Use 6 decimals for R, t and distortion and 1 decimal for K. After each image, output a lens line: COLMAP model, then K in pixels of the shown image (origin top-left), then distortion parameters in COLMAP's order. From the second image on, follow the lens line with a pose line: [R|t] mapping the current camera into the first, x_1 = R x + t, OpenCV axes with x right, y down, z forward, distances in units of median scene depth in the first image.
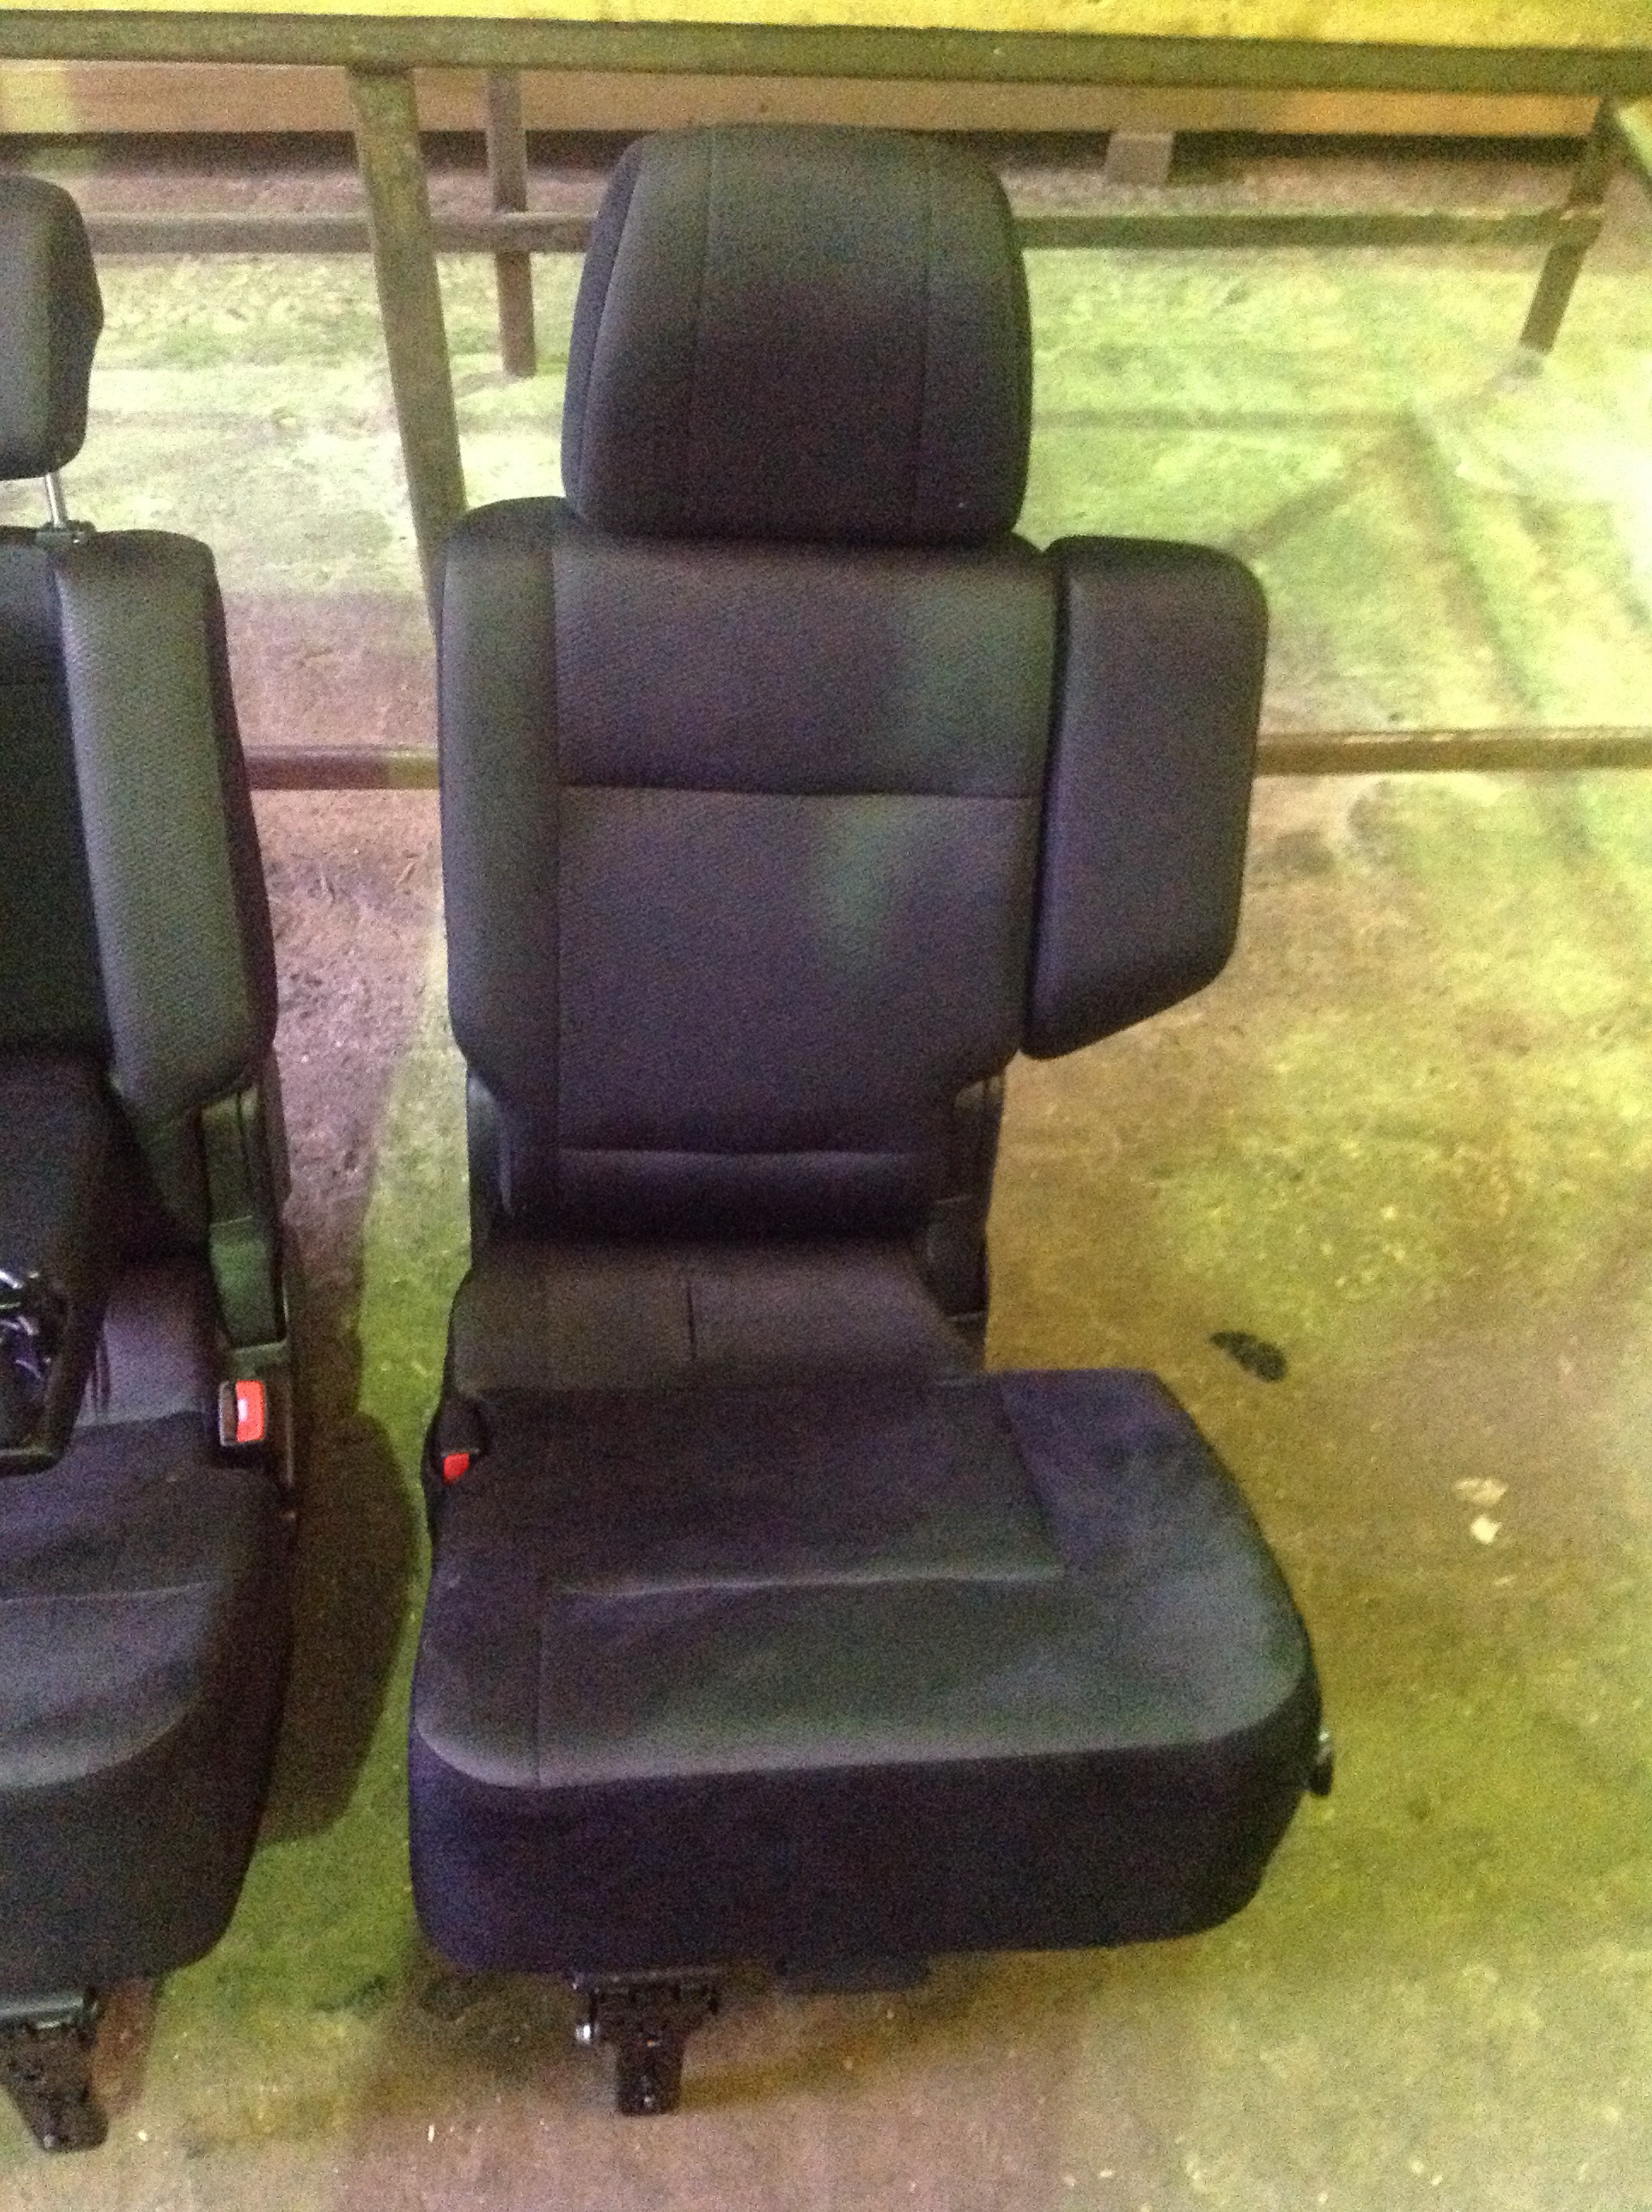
lens RADIAL K [[2172.5, 0, 792.0], [0, 2172.5, 1142.8], [0, 0, 1]] dist [0.231146, -0.578575]
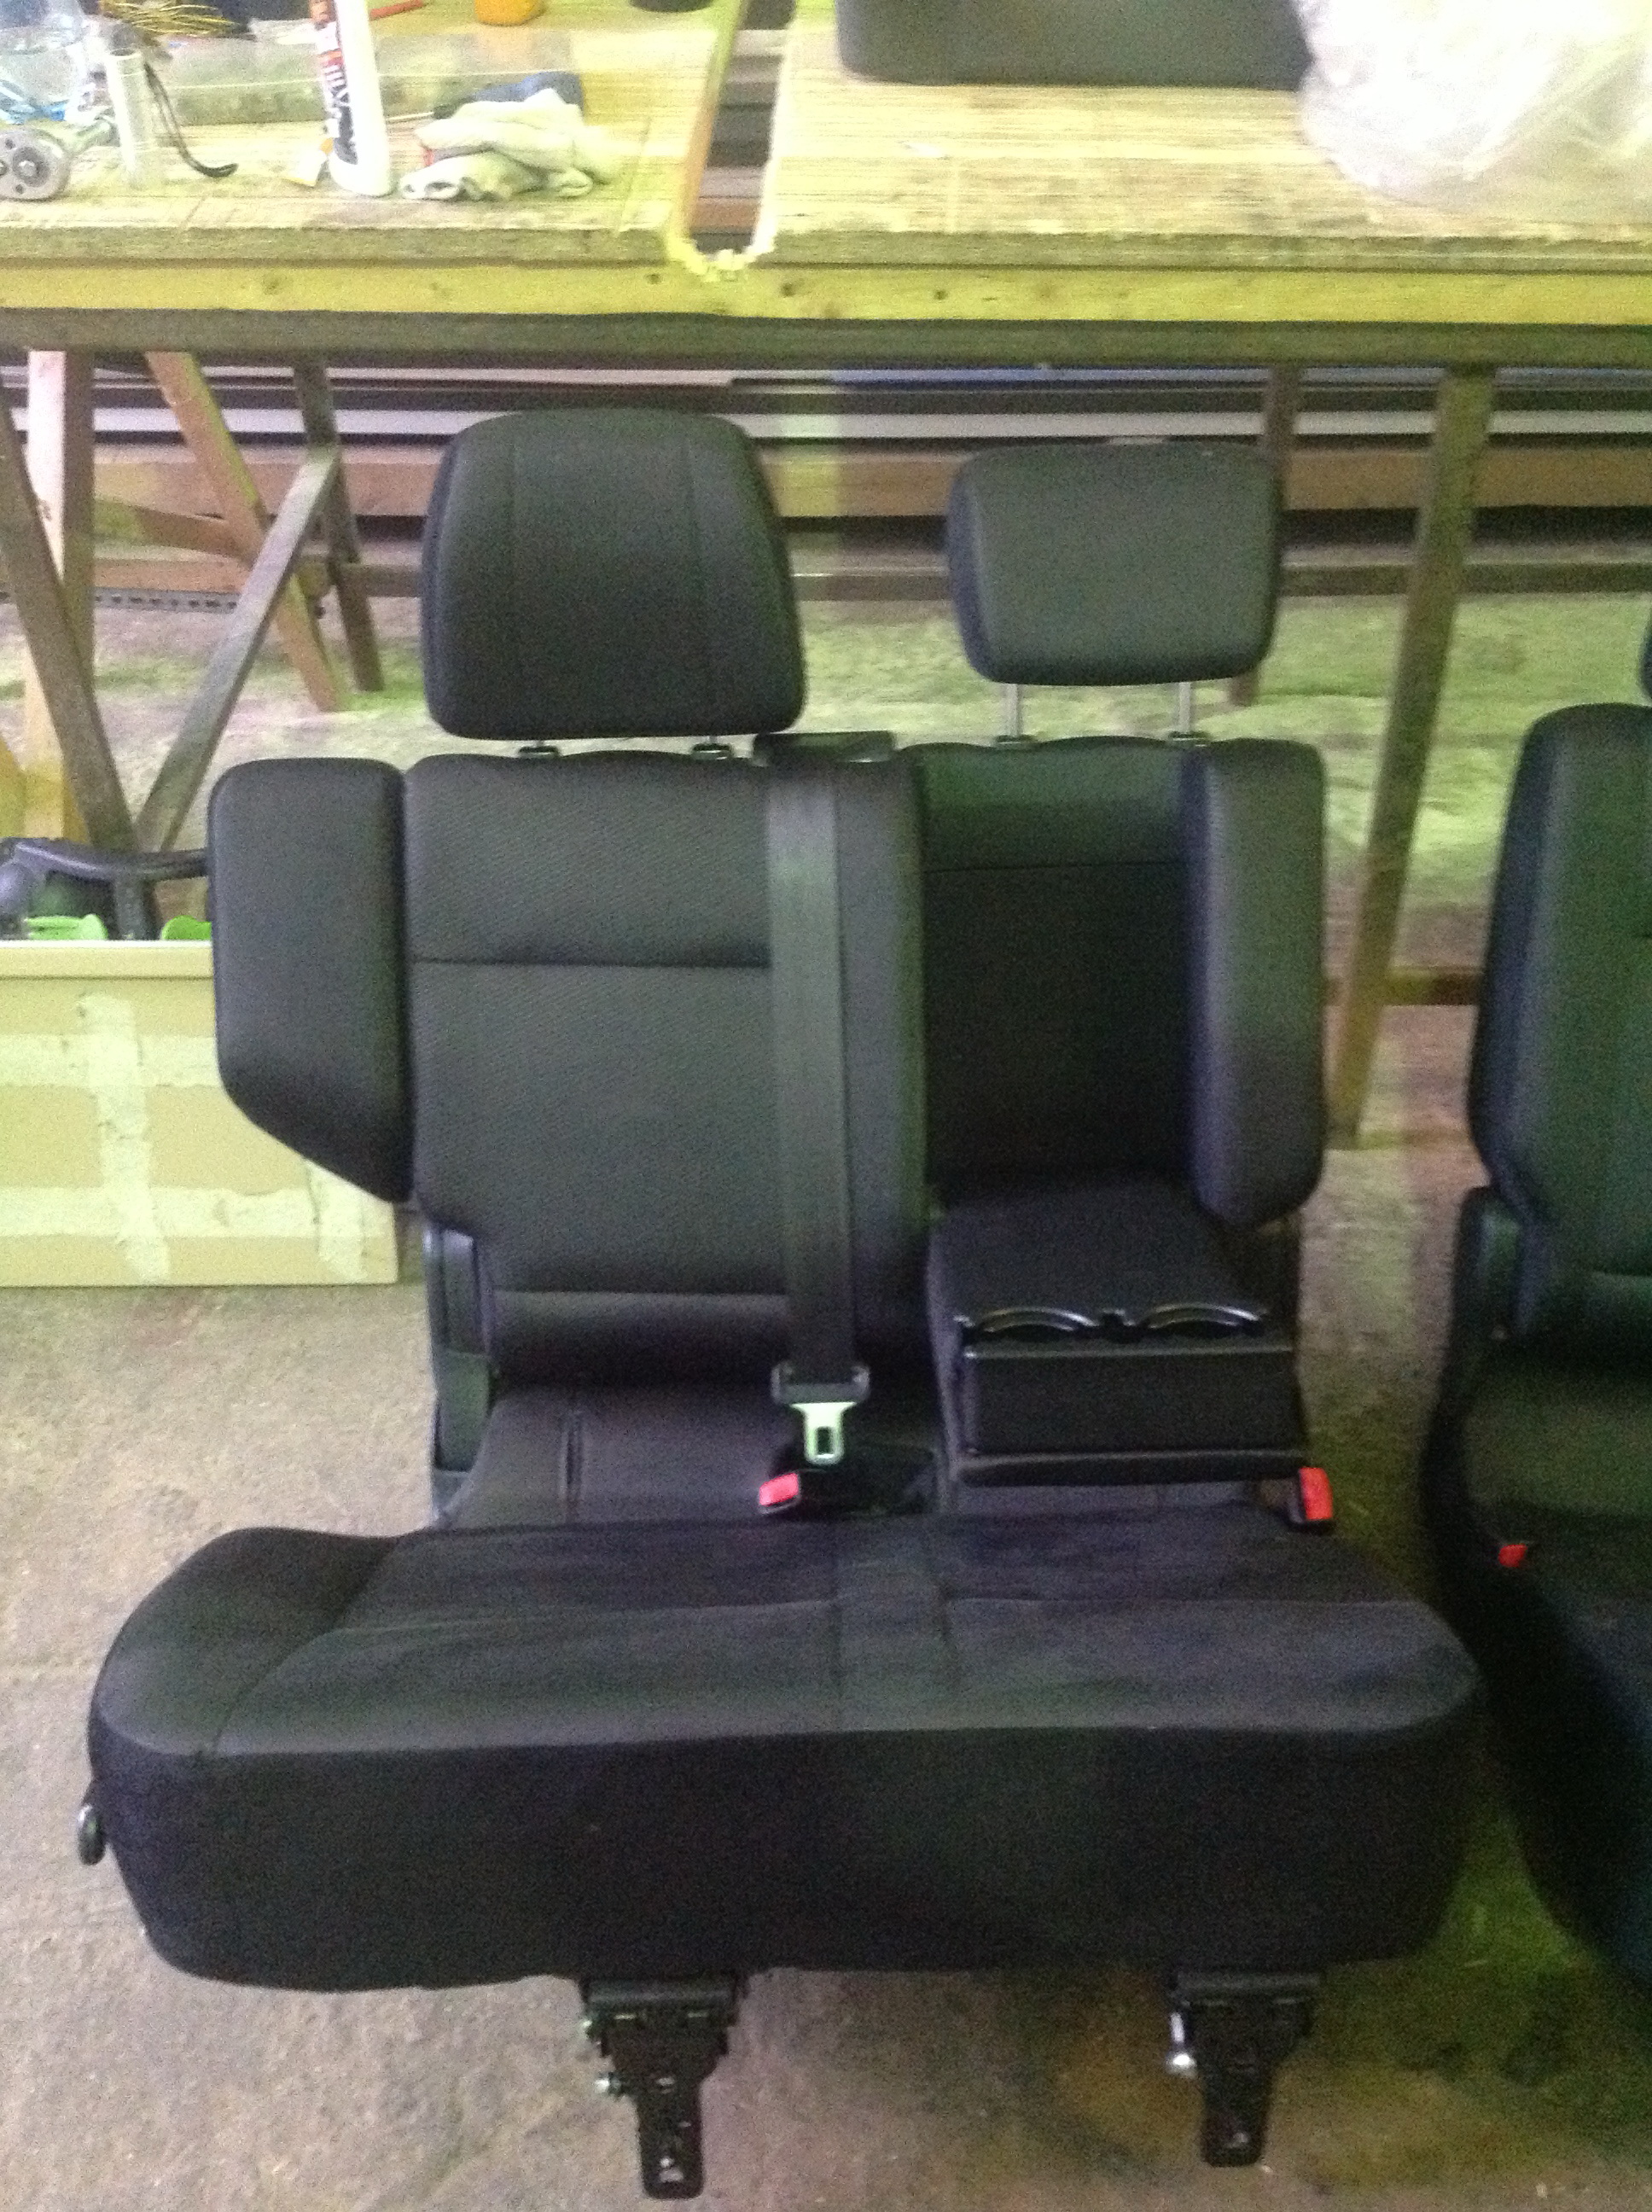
lens RADIAL K [[2183.3, 0, 824.1], [0, 2183.3, 1160.8], [0, 0, 1]] dist [0.148213, -0.324956]
pose [[0.993845, 0.026754, -0.107501, -0.286609], [-0.045943, 0.982555, -0.180206, 0.126031], [0.100804, 0.184035, 0.977737, -0.101121]]
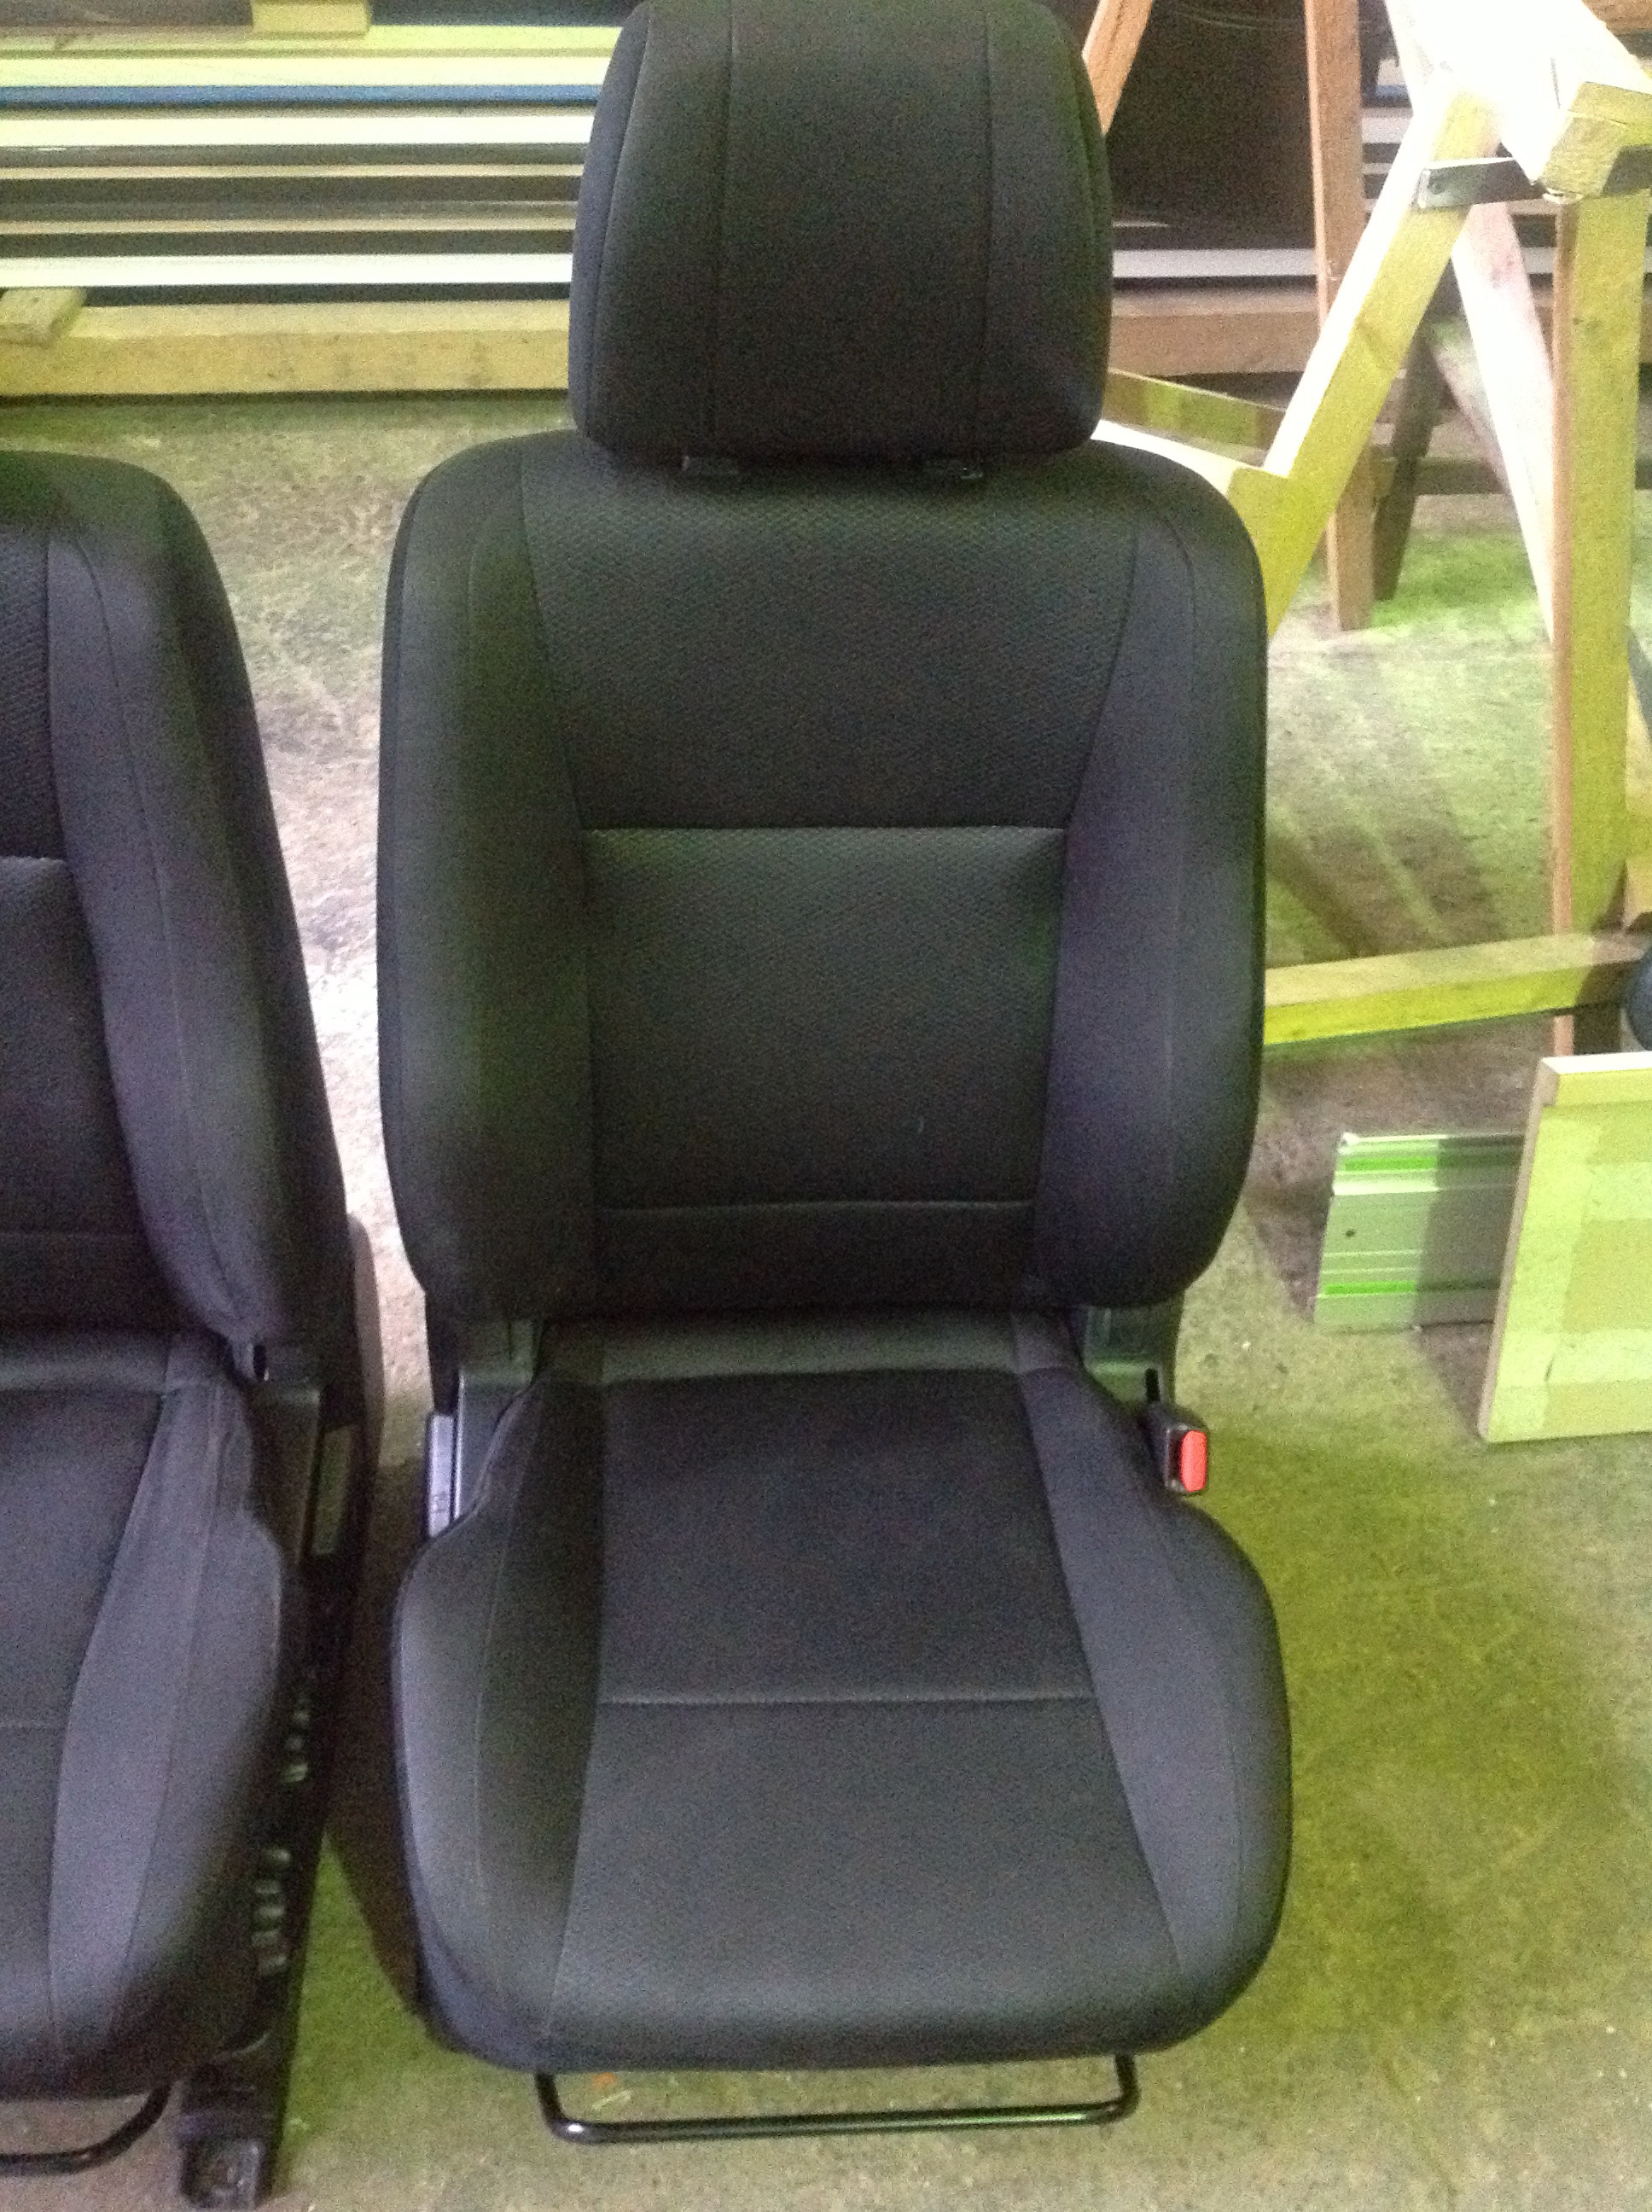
lens RADIAL K [[2183.3, 0, 824.1], [0, 2183.3, 1160.8], [0, 0, 1]] dist [0.148213, -0.324956]
pose [[0.998741, -0.025913, 0.042957, -1.159651], [0.028098, 0.998300, -0.051069, -0.064420], [-0.041561, 0.052212, 0.997771, 0.032054]]
